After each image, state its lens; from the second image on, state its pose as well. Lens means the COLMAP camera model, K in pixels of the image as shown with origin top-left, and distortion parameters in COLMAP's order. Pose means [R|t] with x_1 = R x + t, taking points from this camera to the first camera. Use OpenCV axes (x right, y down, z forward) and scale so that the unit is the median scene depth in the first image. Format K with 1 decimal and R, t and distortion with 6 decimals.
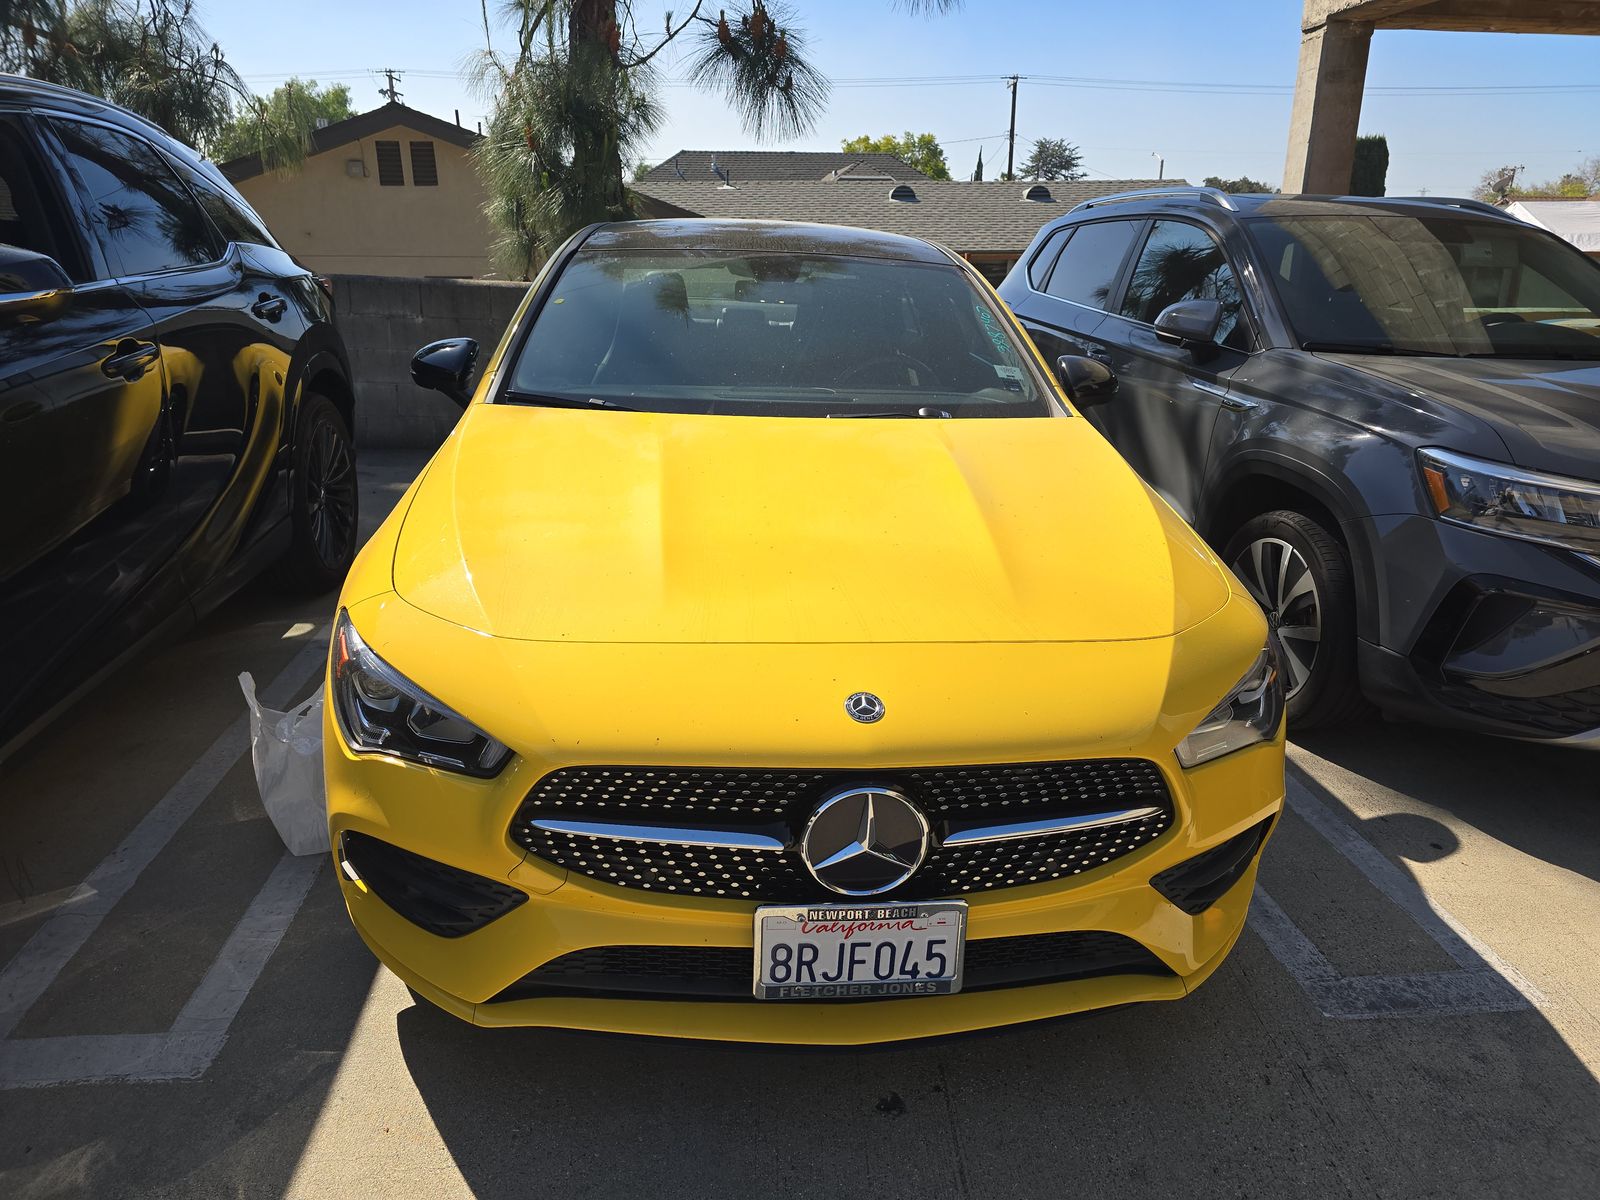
lens RADIAL K [[1098.8, 0, 803.1], [0, 1098.8, 599.5], [0, 0, 1]] dist [0.044772, -0.042962]
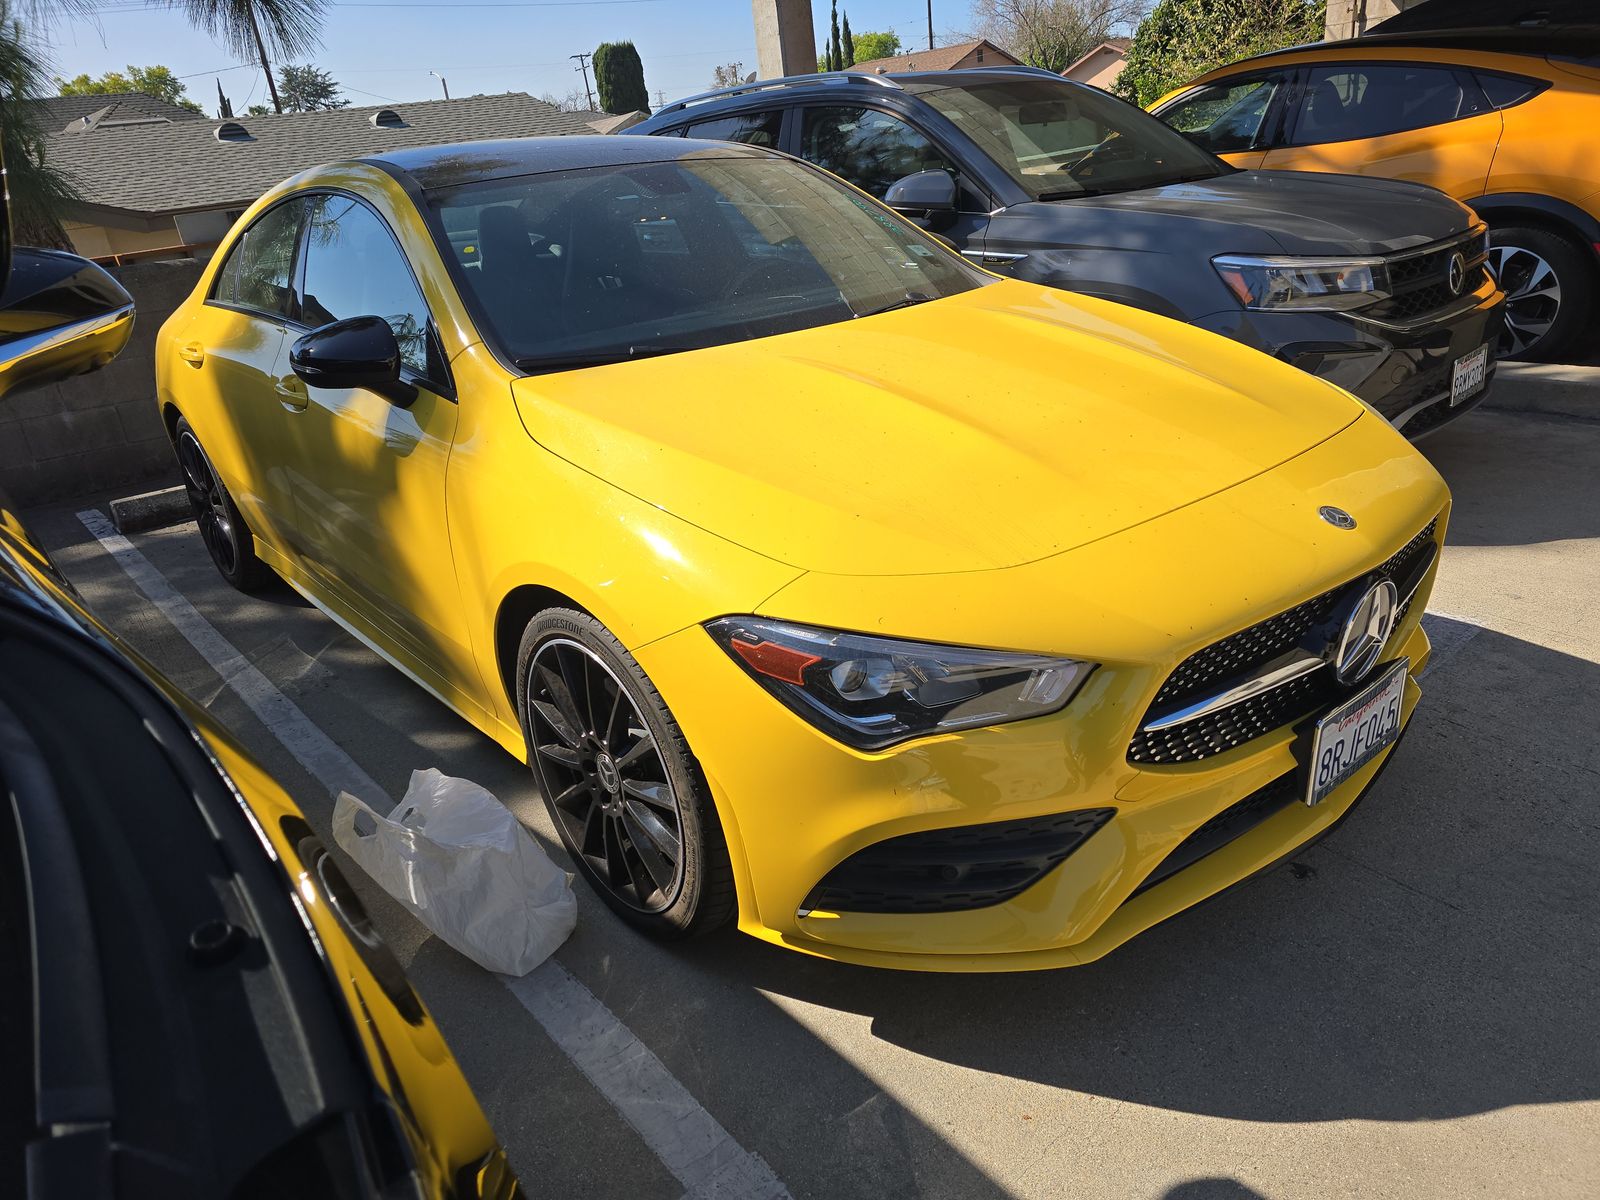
lens RADIAL K [[1098.8, 0, 803.1], [0, 1098.8, 599.5], [0, 0, 1]] dist [0.044772, -0.042962]
pose [[0.812918, -0.308790, 0.493775, -0.538842], [0.279043, 0.950720, 0.135151, -0.068637], [-0.511175, 0.027918, 0.859023, 0.185650]]
